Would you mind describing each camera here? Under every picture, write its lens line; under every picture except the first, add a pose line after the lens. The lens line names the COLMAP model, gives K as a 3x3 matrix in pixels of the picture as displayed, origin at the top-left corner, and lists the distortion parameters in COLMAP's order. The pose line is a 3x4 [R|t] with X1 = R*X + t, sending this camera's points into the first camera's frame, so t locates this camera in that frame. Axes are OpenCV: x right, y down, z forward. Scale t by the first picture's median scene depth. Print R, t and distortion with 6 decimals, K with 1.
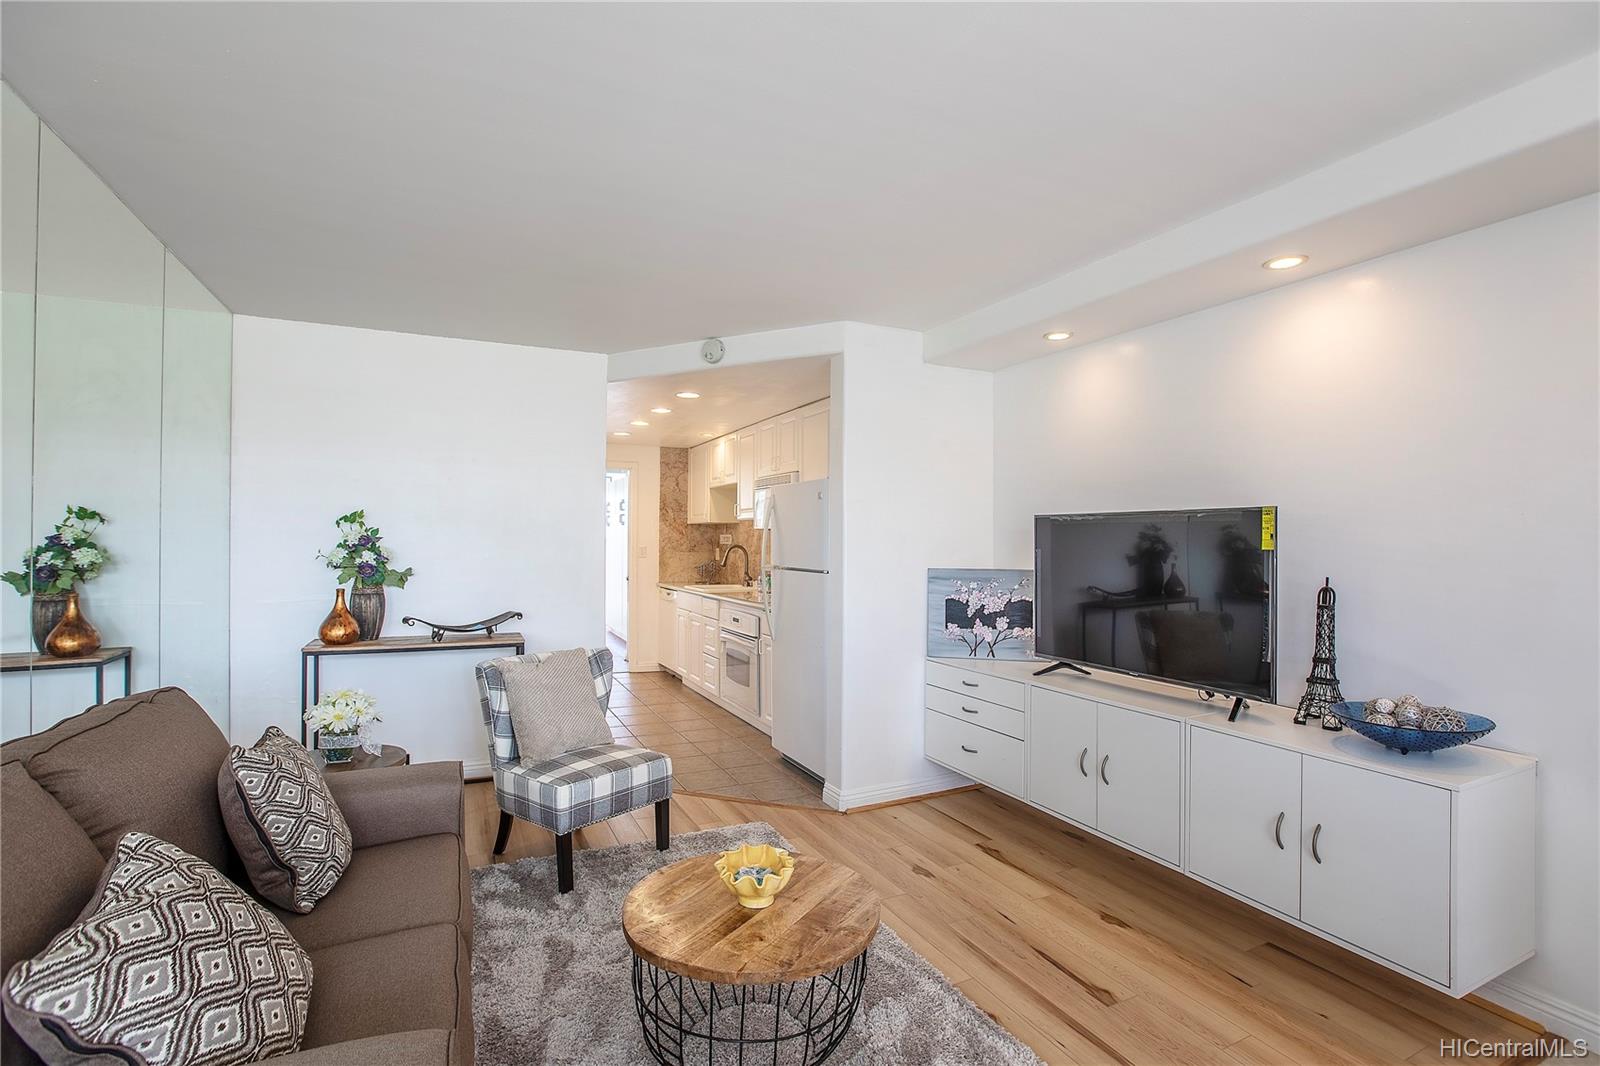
lens RADIAL K [[740.3, 0, 794.6], [0, 740.3, 542.3], [0, 0, 1]] dist [-0.015120, 0.003276]
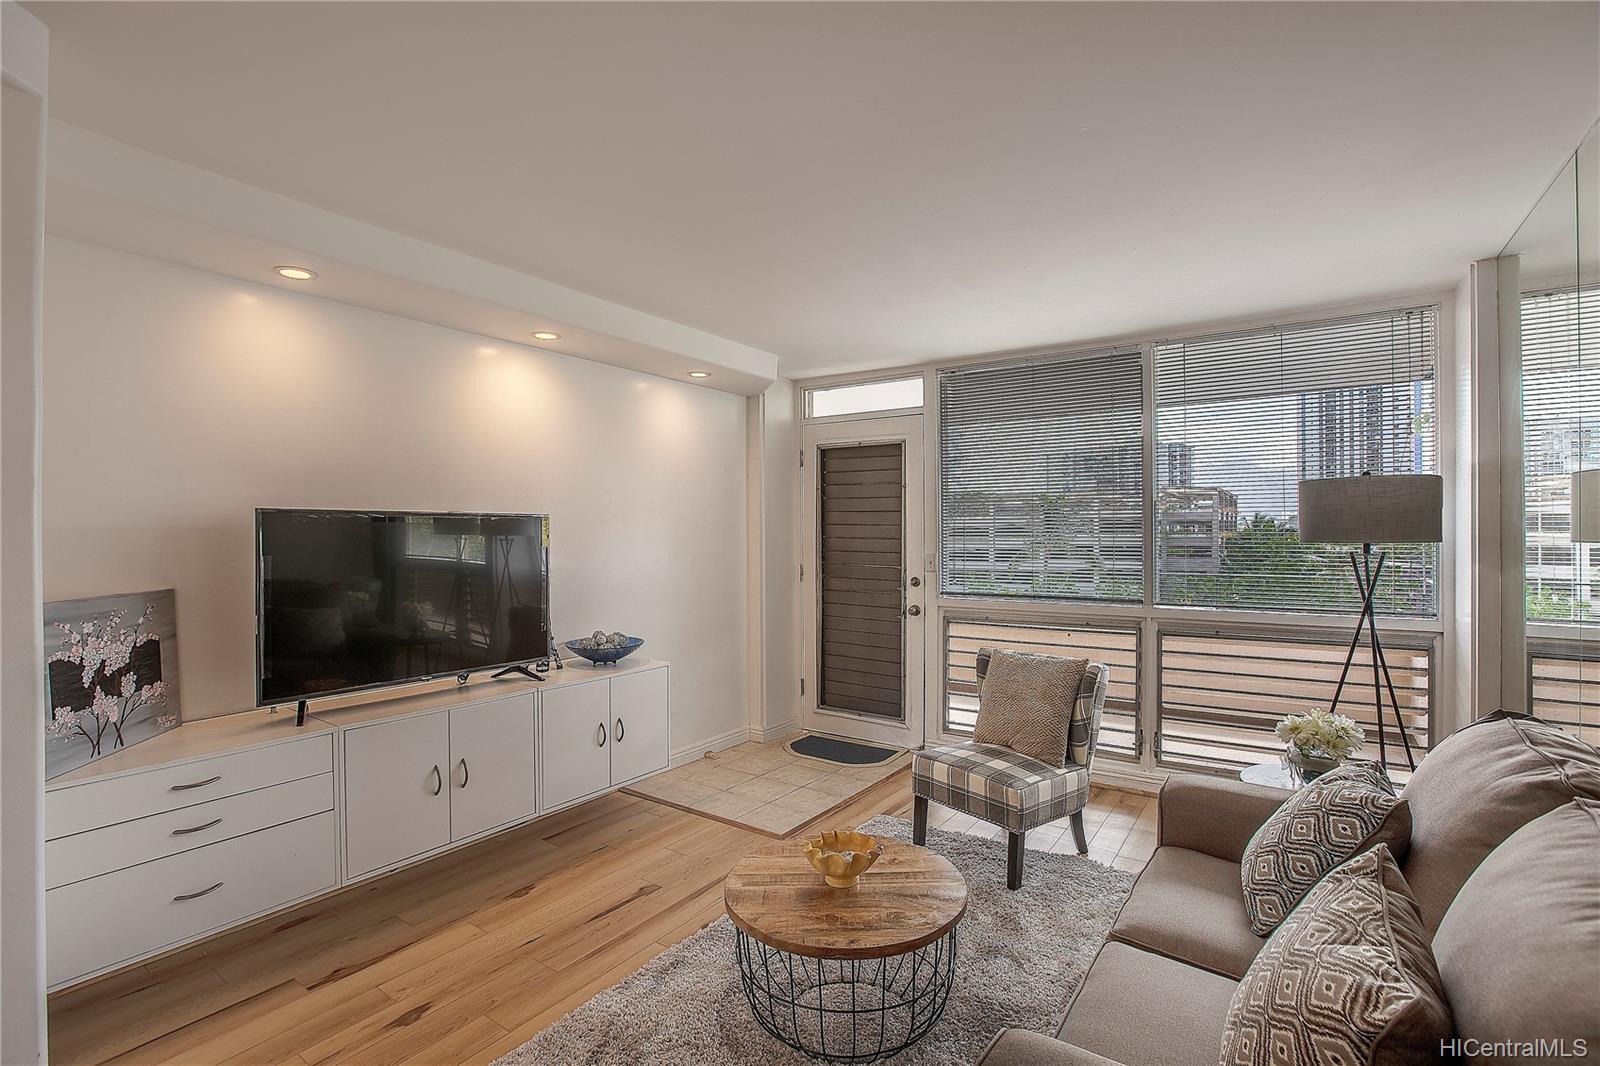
lens RADIAL K [[740.3, 0, 807.0], [0, 740.3, 534.1], [0, 0, 1]] dist [-0.015120, 0.003276]
pose [[-0.502157, -0.006346, 0.864753, -0.521271], [-0.001129, 0.999977, 0.006683, -0.016283], [-0.864776, 0.002380, -0.502153, 0.860298]]
